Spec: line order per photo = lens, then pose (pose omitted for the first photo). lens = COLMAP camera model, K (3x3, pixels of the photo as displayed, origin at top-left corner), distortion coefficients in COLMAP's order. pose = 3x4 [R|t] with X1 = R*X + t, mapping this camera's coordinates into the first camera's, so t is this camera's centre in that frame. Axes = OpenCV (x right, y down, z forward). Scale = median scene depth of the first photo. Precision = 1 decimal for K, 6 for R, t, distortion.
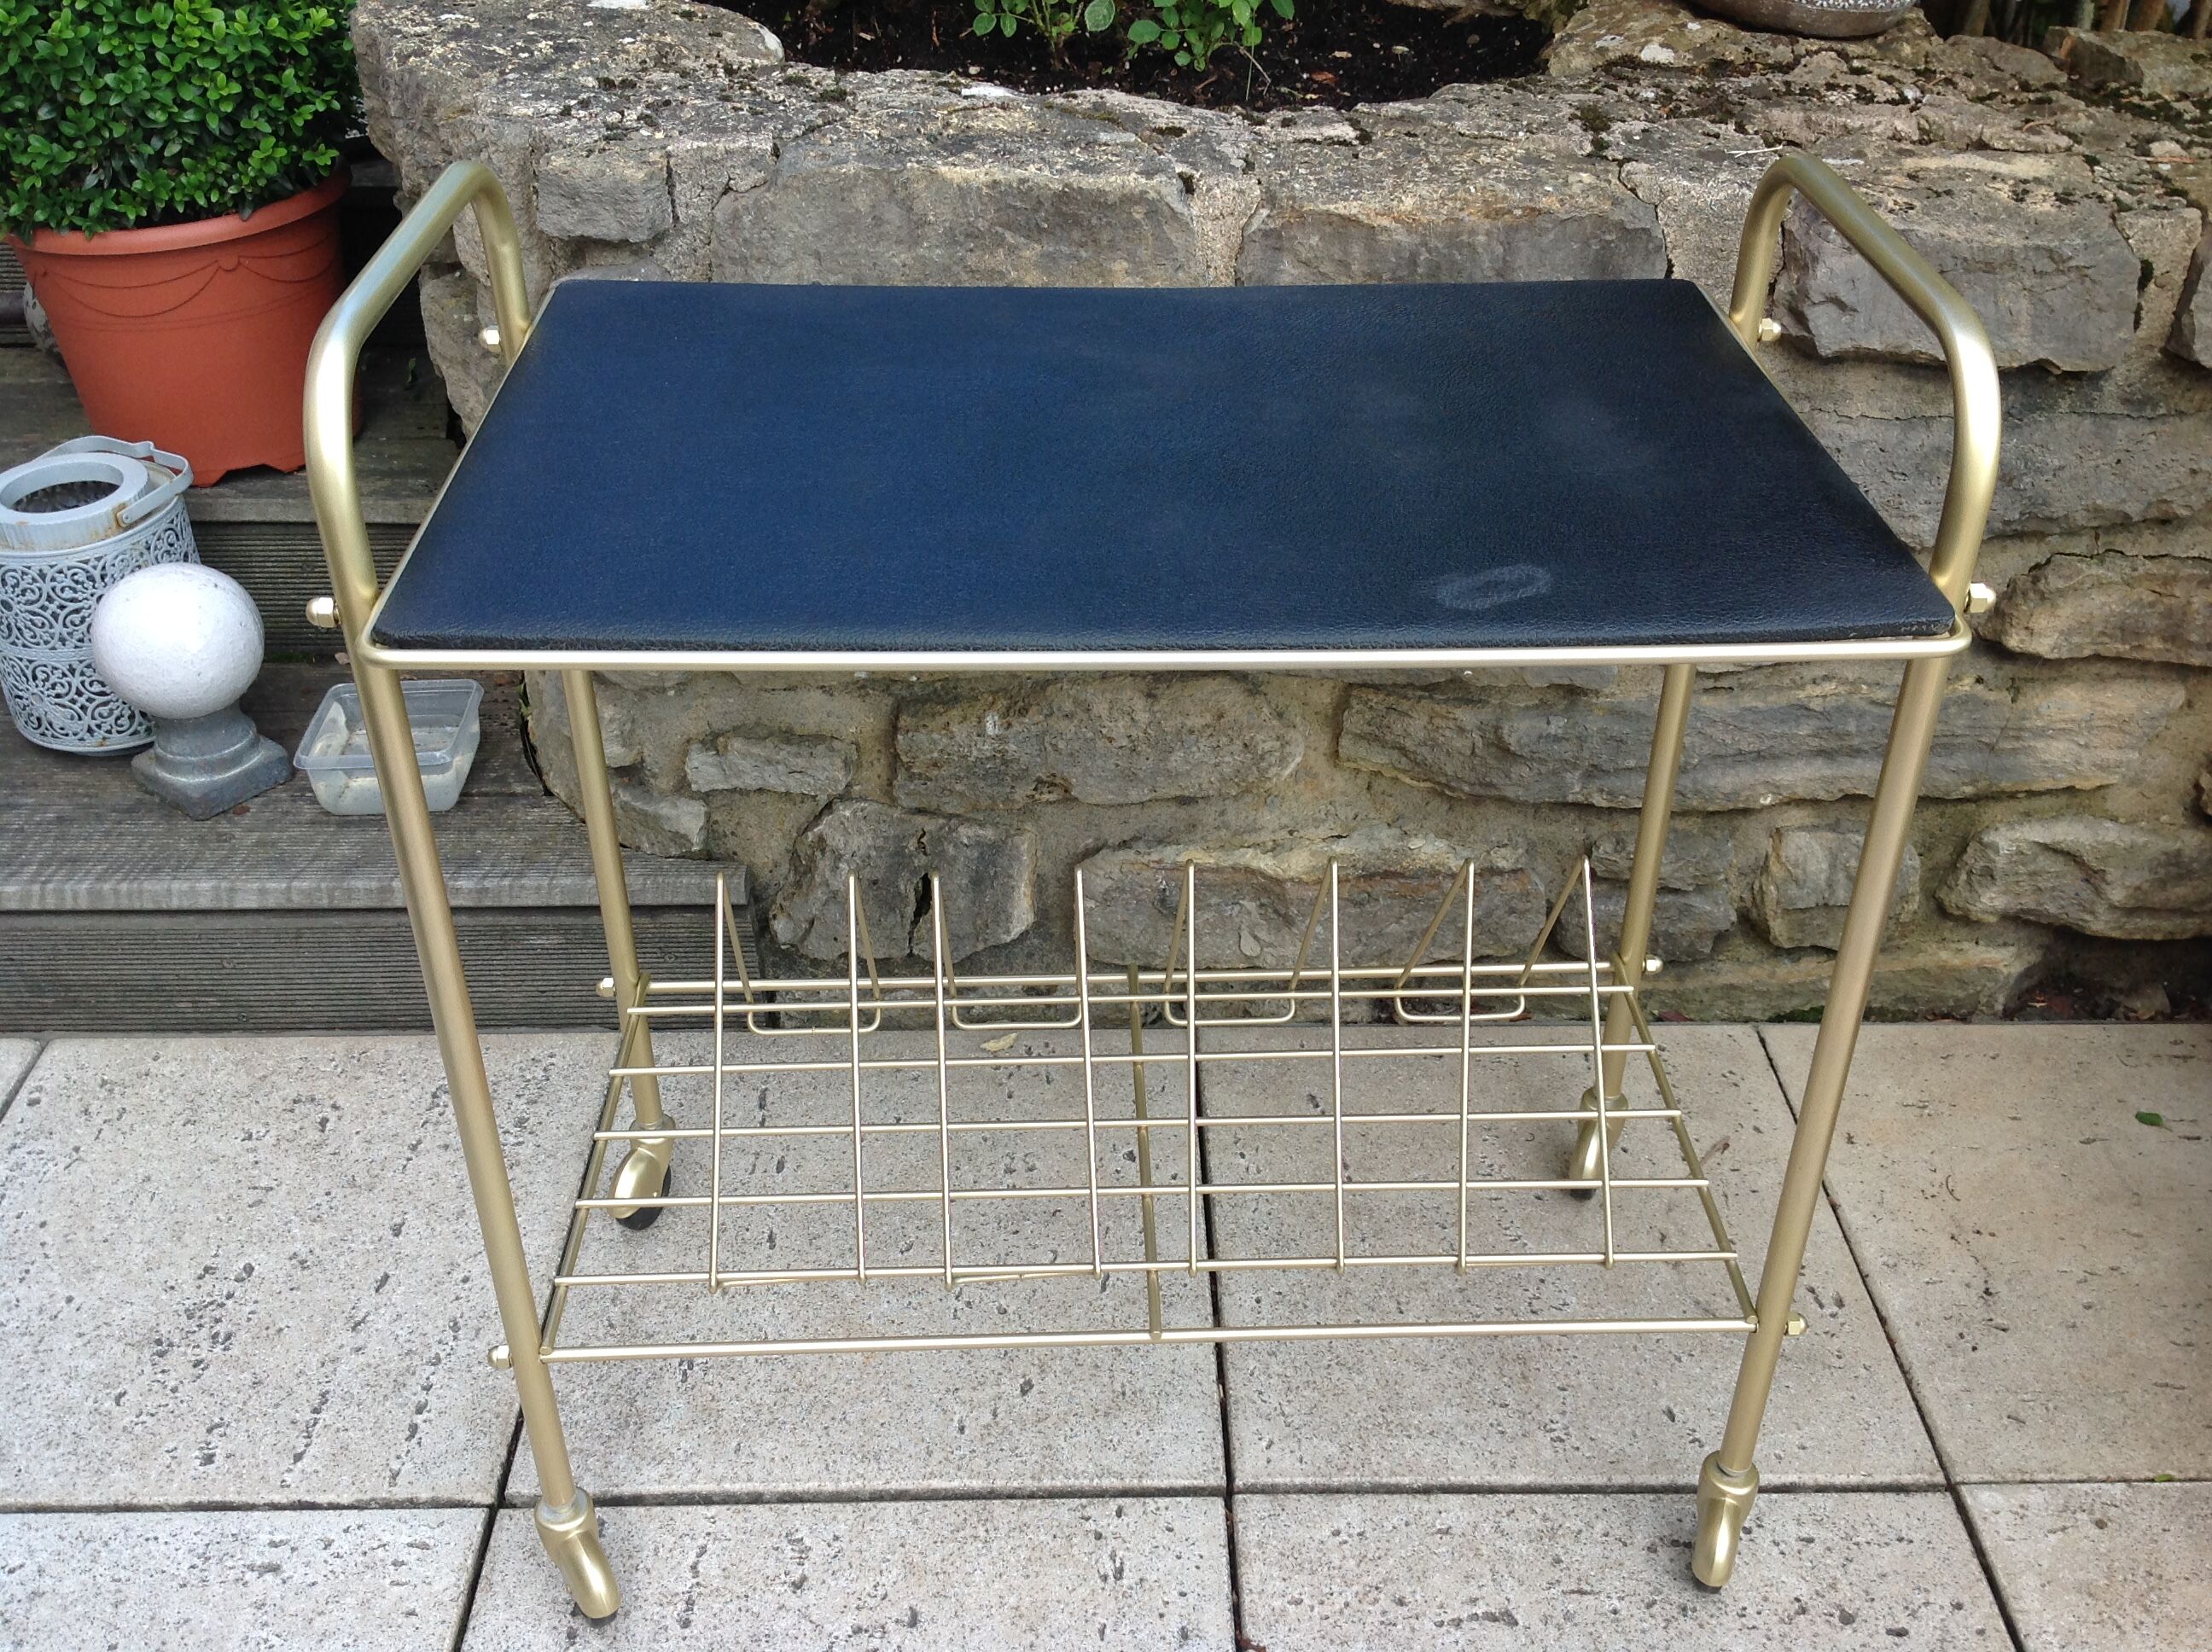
lens RADIAL K [[2137.8, 0, 1106.0], [0, 2137.8, 826.0], [0, 0, 1]] dist [0.141123, -0.323023]
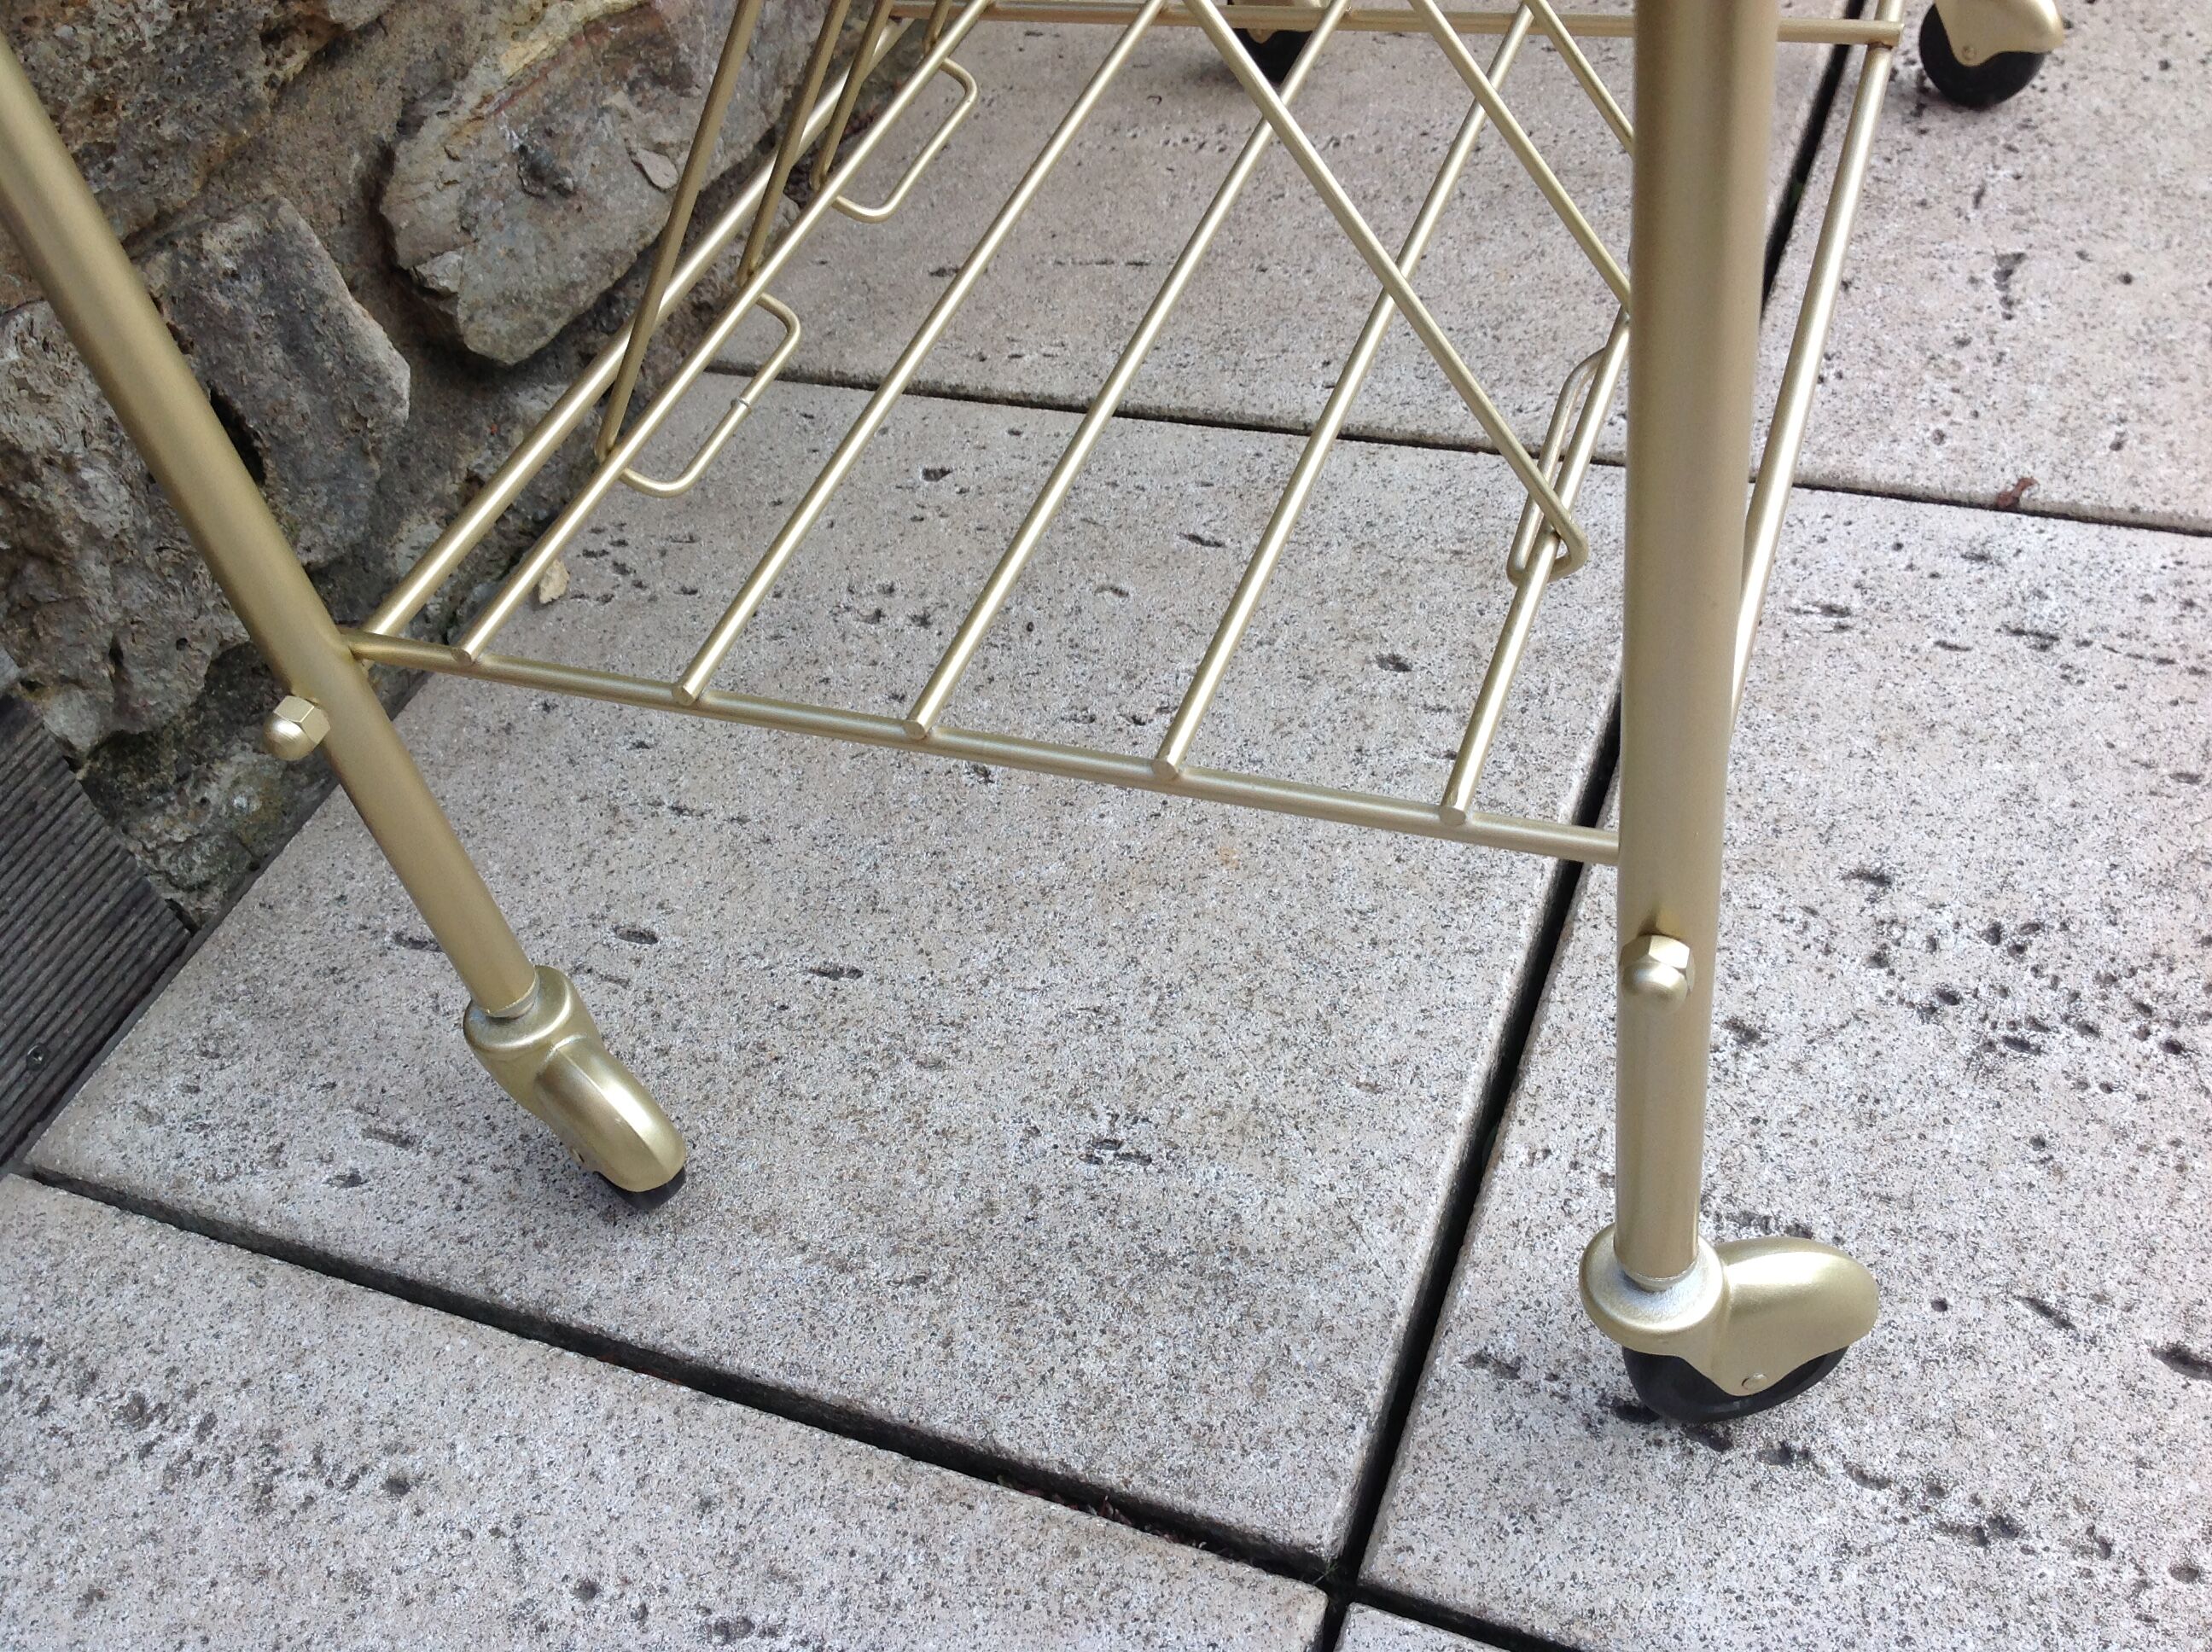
lens RADIAL K [[2137.8, 0, 1106.0], [0, 2137.8, 826.0], [0, 0, 1]] dist [0.141123, -0.323023]
pose [[0.377344, -0.702484, 0.603429, -0.358734], [0.641658, 0.668167, 0.376599, 0.032798], [-0.667747, 0.245088, 0.702884, 0.581072]]
